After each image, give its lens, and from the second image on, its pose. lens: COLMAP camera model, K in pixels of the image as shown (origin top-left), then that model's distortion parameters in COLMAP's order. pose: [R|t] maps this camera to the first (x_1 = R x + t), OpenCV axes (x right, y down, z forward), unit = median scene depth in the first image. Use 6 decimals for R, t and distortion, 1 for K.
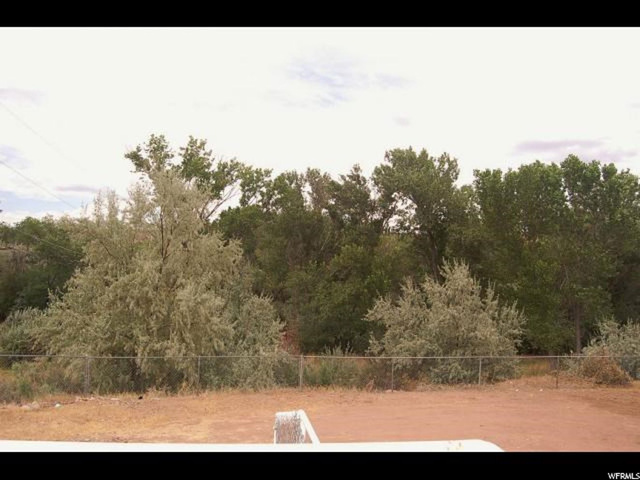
lens RADIAL K [[537.3, 0, 315.1], [0, 537.3, 241.5], [0, 0, 1]] dist [-0.029824, 0.024592]
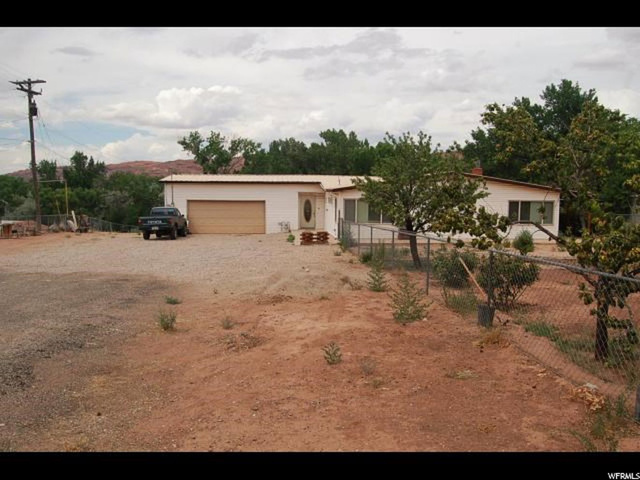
lens RADIAL K [[565.1, 0, 316.4], [0, 565.1, 237.7], [0, 0, 1]] dist [-0.104854, 0.015035]
pose [[0.991979, -0.042765, -0.118953, 0.321349], [0.058330, 0.989715, 0.130619, -0.062470], [0.112144, -0.136510, 0.984271, -0.856199]]
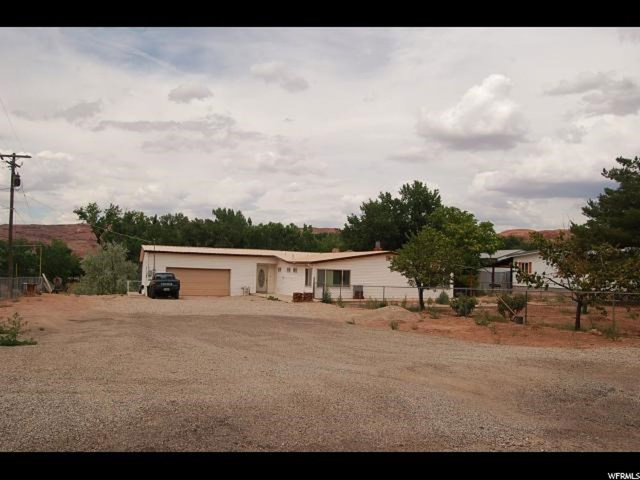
lens RADIAL K [[537.3, 0, 317.5], [0, 537.3, 239.0], [0, 0, 1]] dist [-0.029824, 0.024592]
pose [[0.982896, -0.017940, 0.183284, 0.143583], [0.015793, 0.999789, 0.013167, -0.077312], [-0.183481, -0.010048, 0.982972, -1.023012]]
